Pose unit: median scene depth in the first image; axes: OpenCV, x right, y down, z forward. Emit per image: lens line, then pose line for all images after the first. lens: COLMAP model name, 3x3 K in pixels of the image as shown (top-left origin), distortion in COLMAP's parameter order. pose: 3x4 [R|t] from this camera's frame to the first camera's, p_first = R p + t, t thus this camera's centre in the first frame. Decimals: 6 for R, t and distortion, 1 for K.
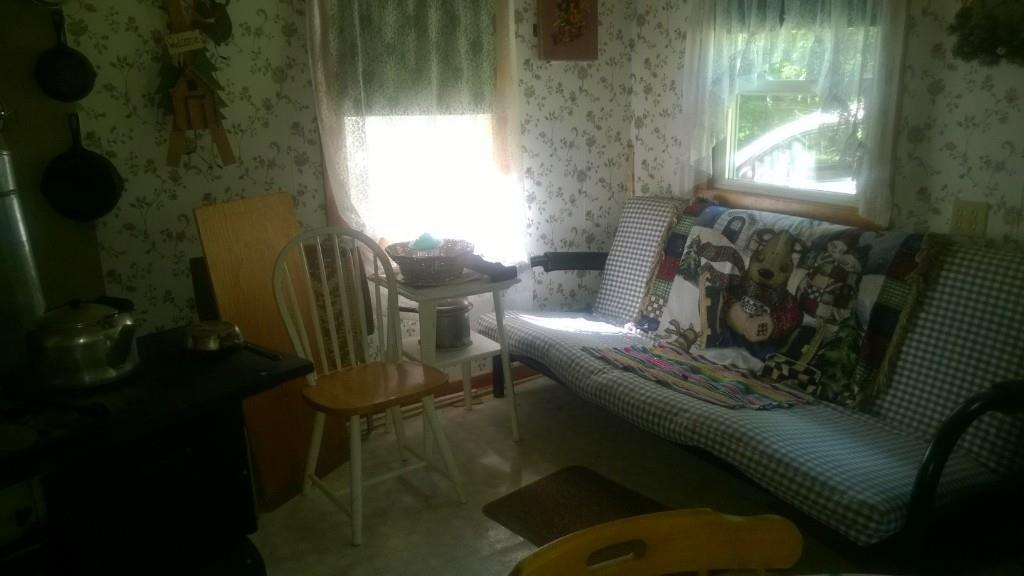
lens RADIAL K [[764.7, 0, 515.0], [0, 764.7, 294.2], [0, 0, 1]] dist [-0.037498, -0.032319]
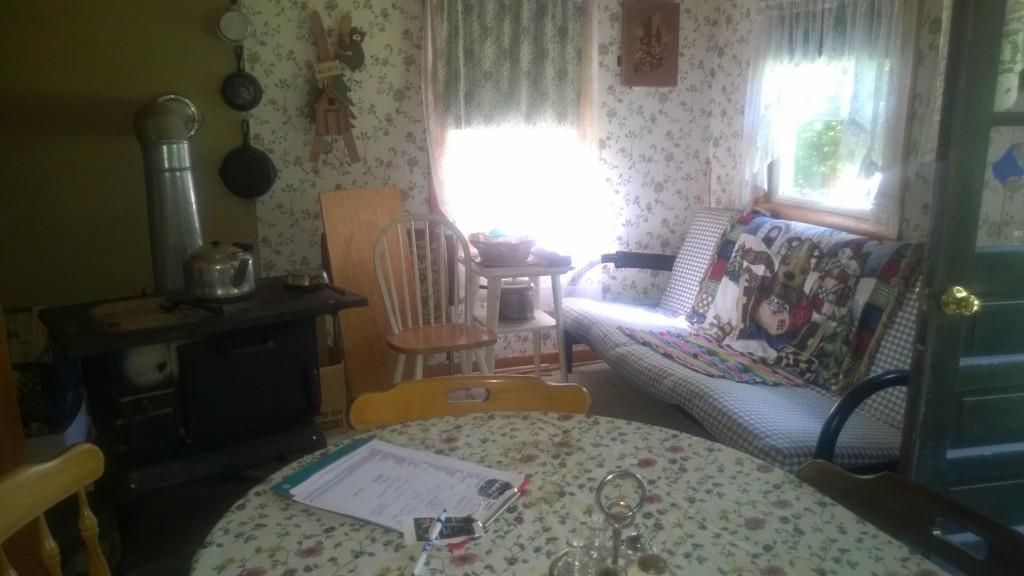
lens RADIAL K [[764.7, 0, 512.6], [0, 764.7, 284.3], [0, 0, 1]] dist [-0.037498, -0.032319]
pose [[0.968277, 0.070569, -0.239706, 0.202572], [-0.080548, 0.996234, -0.032078, 0.054183], [0.236539, 0.050368, 0.970316, -0.185319]]
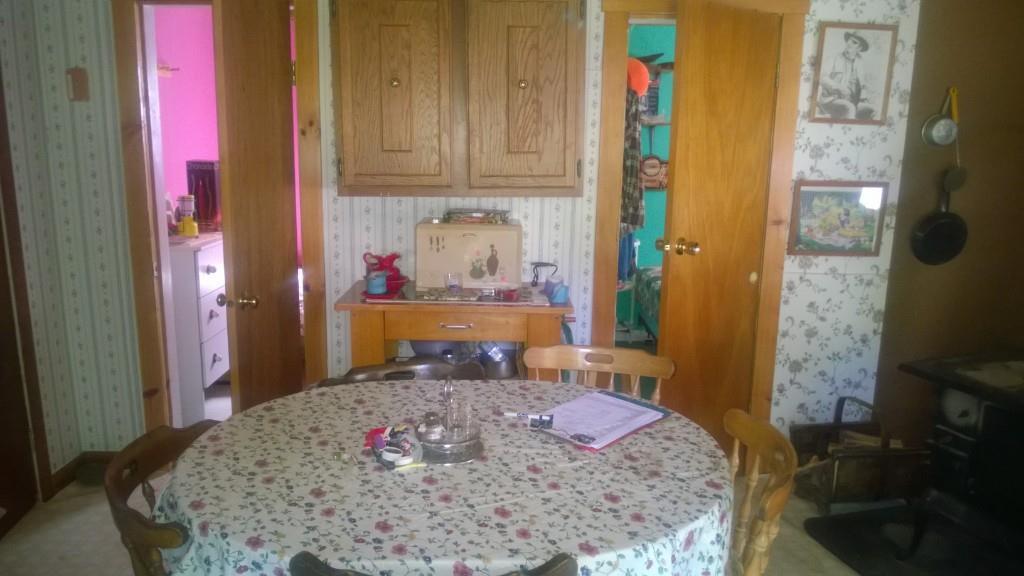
lens RADIAL K [[764.7, 0, 511.8], [0, 764.7, 290.9], [0, 0, 1]] dist [-0.037498, -0.032319]
pose [[-0.526193, 0.181254, -0.830824, 1.332466], [-0.226365, 0.911912, 0.342310, -0.513390], [0.819683, 0.368191, -0.438812, 1.324160]]
